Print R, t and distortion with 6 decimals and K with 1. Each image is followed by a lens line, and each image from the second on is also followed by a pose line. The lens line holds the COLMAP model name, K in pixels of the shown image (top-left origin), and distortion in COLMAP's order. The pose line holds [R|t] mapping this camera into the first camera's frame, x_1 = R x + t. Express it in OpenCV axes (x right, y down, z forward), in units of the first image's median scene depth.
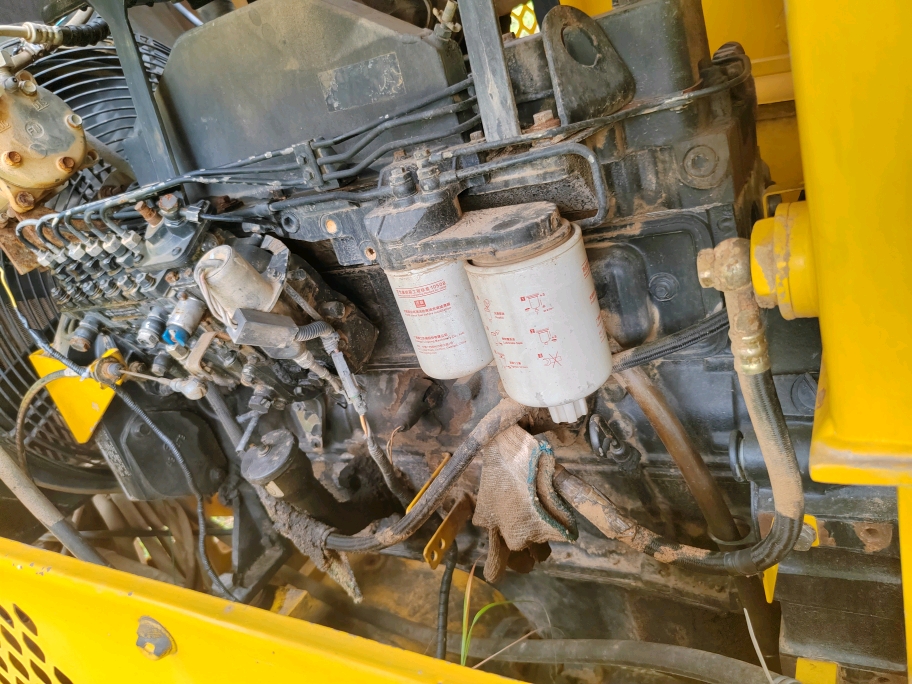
lens RADIAL K [[710.1, 0, 457.1], [0, 710.1, 342.1], [0, 0, 1]] dist [0.011699, -0.019029]
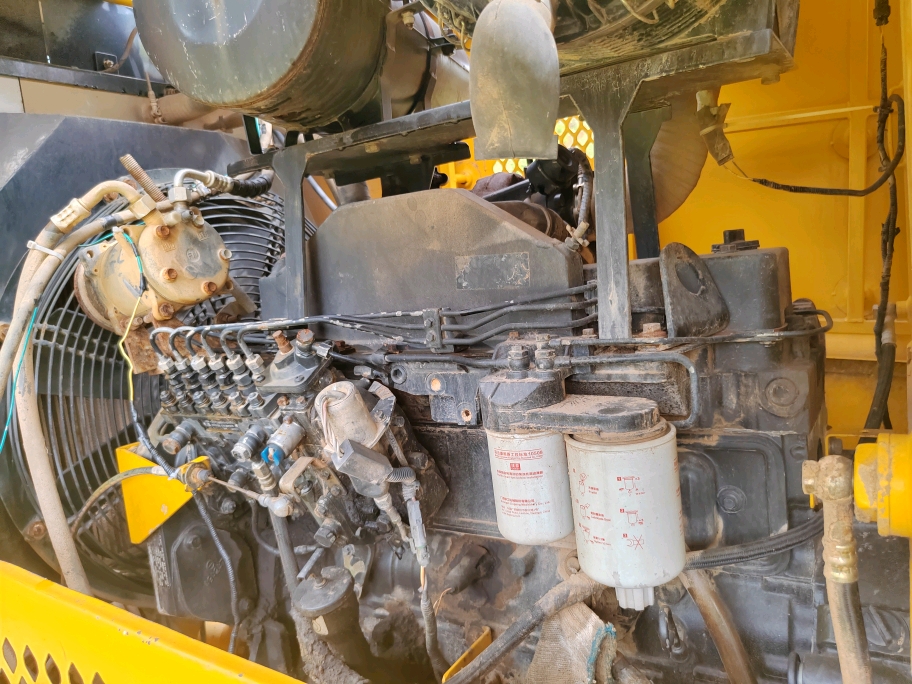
lens RADIAL K [[710.1, 0, 457.3], [0, 710.1, 341.8], [0, 0, 1]] dist [0.011699, -0.019029]
pose [[0.980492, 0.191470, -0.044435, -0.112487], [-0.196411, 0.945672, -0.259089, 0.056518], [-0.007587, 0.262763, 0.964831, -0.089989]]
